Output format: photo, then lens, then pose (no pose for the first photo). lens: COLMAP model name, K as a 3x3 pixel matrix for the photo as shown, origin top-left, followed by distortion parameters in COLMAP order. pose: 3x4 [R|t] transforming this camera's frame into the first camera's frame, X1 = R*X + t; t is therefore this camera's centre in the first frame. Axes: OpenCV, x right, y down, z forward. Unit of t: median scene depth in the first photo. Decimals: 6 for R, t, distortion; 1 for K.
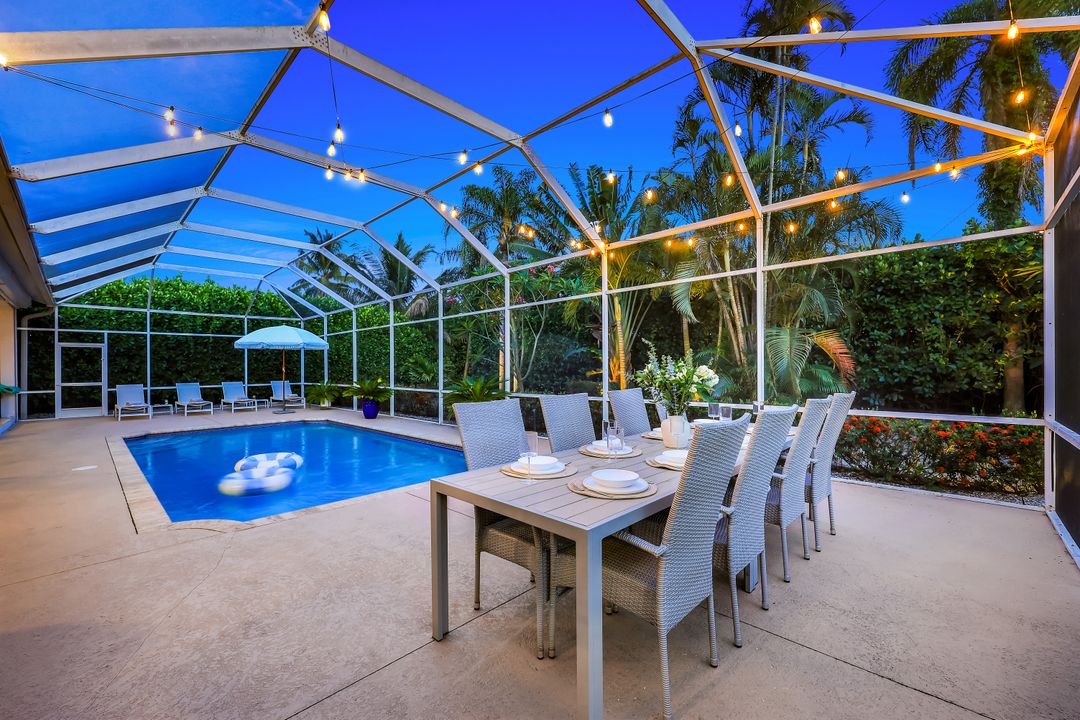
lens RADIAL K [[434.6, 0, 527.2], [0, 434.6, 365.5], [0, 0, 1]] dist [0.000890, 0.000051]
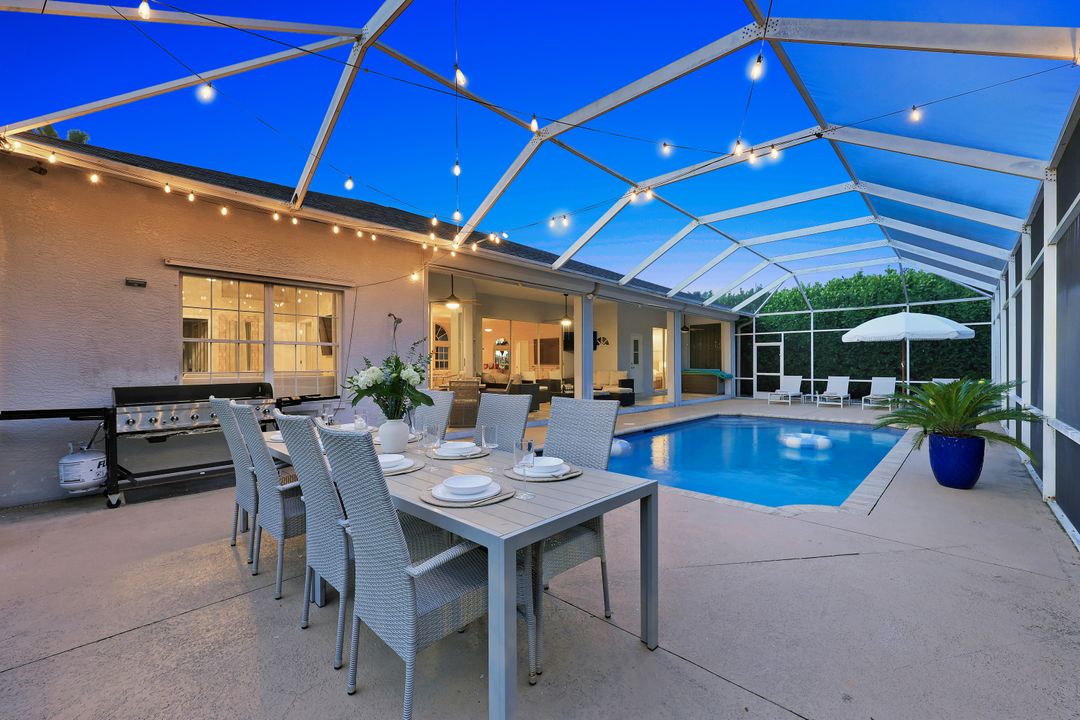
lens RADIAL K [[438.7, 0, 547.2], [0, 438.7, 365.0], [0, 0, 1]] dist [0.001296, 0.000111]
pose [[0.020310, 0.012152, -0.999720, 0.284040], [0.002827, 0.999921, 0.012212, -0.002528], [0.999790, -0.003074, 0.020274, 0.317769]]
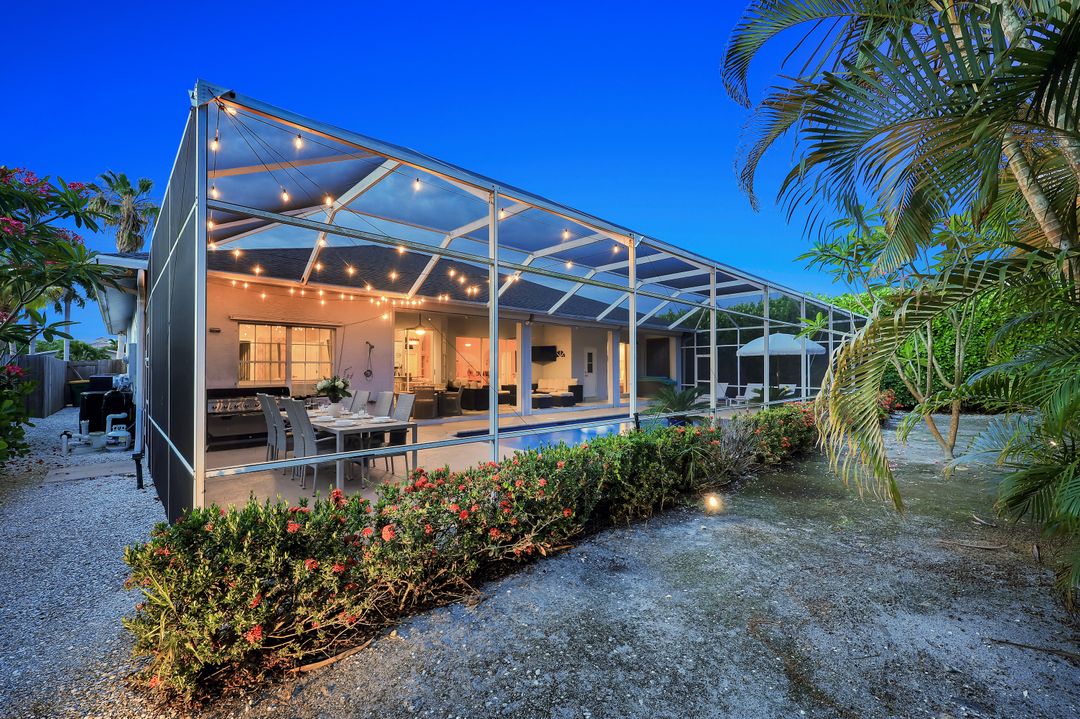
lens RADIAL K [[438.7, 0, 547.2], [0, 438.7, 364.5], [0, 0, 1]] dist [0.001296, 0.000111]
pose [[-0.037480, -0.001118, -0.999297, 0.555137], [0.002149, 0.999997, -0.001200, -0.015903], [0.999295, -0.002192, -0.037477, 0.508252]]
